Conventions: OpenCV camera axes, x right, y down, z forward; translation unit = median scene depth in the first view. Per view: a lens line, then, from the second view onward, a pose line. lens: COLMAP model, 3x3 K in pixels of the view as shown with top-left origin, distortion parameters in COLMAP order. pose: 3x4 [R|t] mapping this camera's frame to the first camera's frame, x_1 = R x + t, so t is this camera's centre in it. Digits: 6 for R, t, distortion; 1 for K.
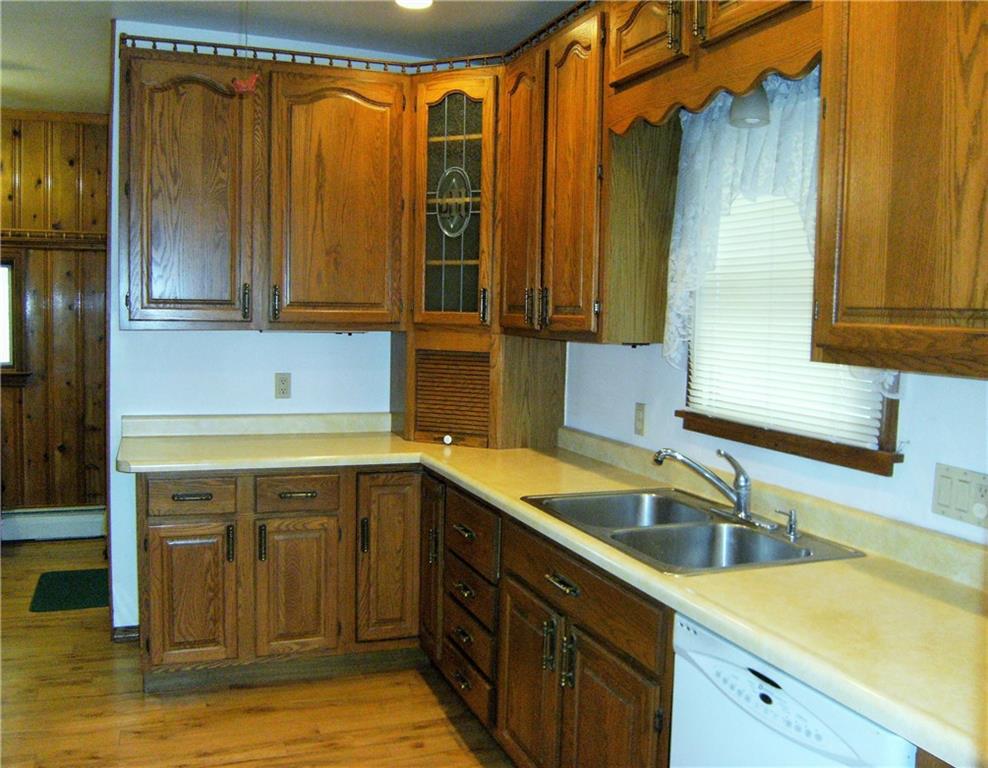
lens RADIAL K [[914.6, 0, 494.0], [0, 914.6, 384.0], [0, 0, 1]] dist [-0.163204, 0.000937]
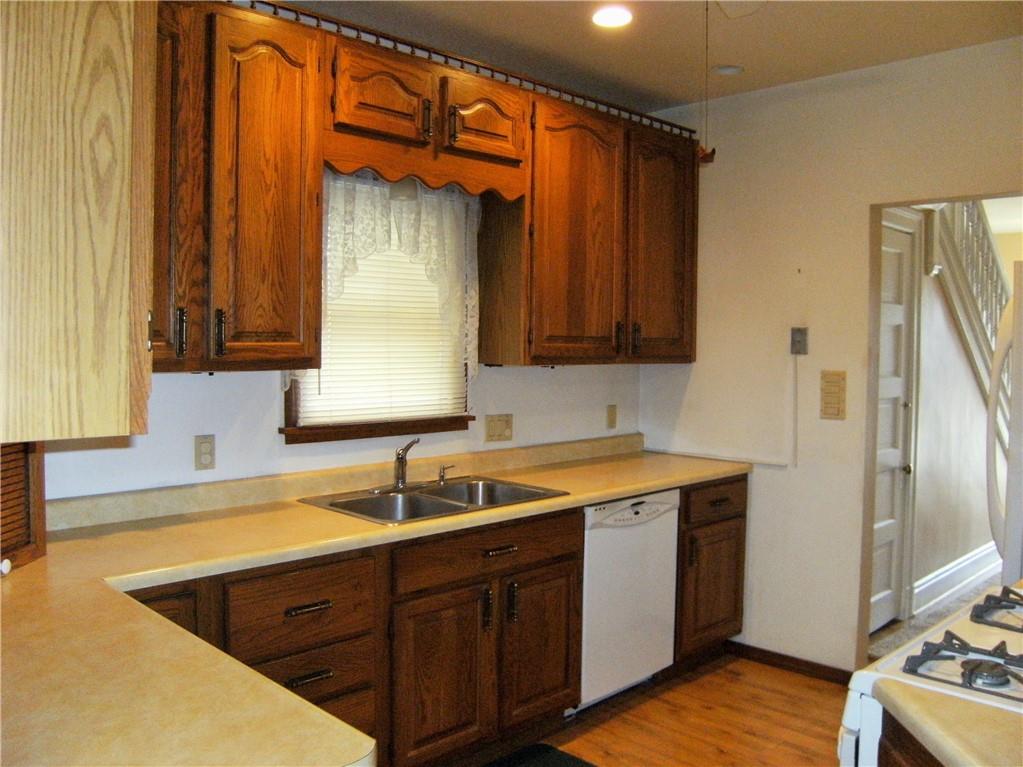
lens RADIAL K [[869.3, 0, 476.3], [0, 869.3, 381.0], [0, 0, 1]] dist [-0.078940, 0.011993]
pose [[-0.387308, -0.064153, 0.919716, -0.949008], [0.055113, 0.994181, 0.092556, -0.124779], [-0.920302, 0.086536, -0.381518, 1.352247]]
